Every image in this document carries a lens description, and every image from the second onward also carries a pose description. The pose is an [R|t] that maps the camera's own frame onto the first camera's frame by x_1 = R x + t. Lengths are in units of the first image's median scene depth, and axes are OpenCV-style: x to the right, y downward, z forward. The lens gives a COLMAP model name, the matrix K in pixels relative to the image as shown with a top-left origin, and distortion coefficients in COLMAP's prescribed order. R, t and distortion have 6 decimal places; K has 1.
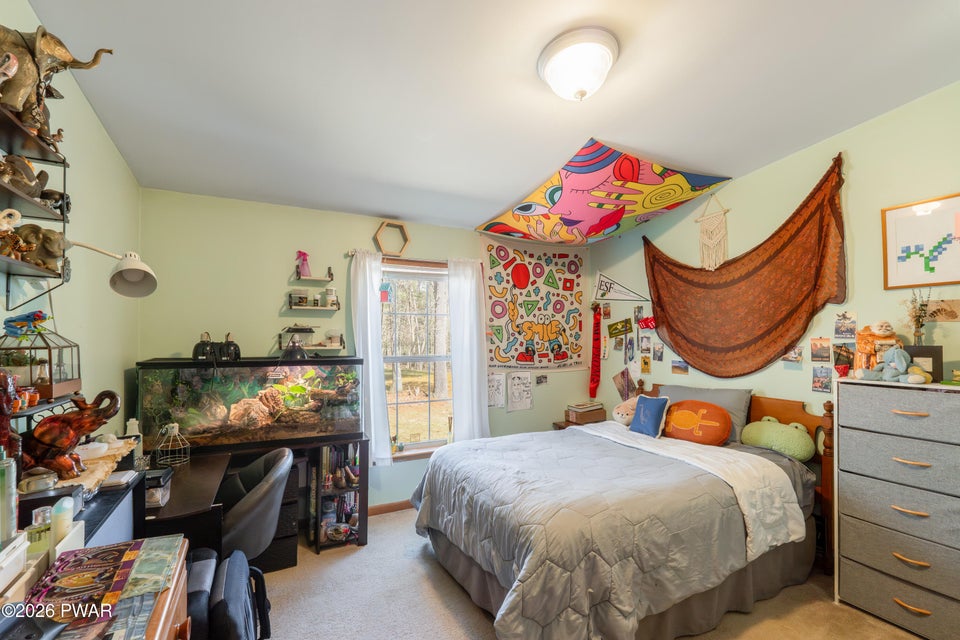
lens RADIAL K [[415.5, 0, 479.0], [0, 415.5, 332.5], [0, 0, 1]] dist [-0.010900, -0.000114]
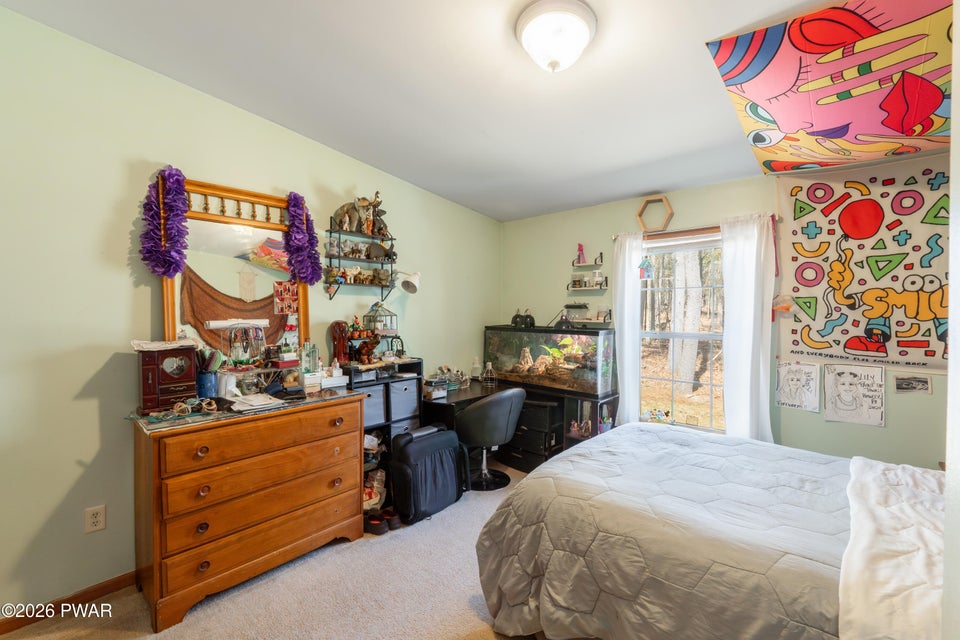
lens RADIAL K [[410.8, 0, 482.3], [0, 410.8, 320.5], [0, 0, 1]] dist [-0.002381, -0.000380]
pose [[0.362645, 0.022070, -0.931666, 0.497389], [0.008706, 0.999596, 0.027068, 0.000278], [0.931887, -0.017927, 0.362307, 0.215863]]
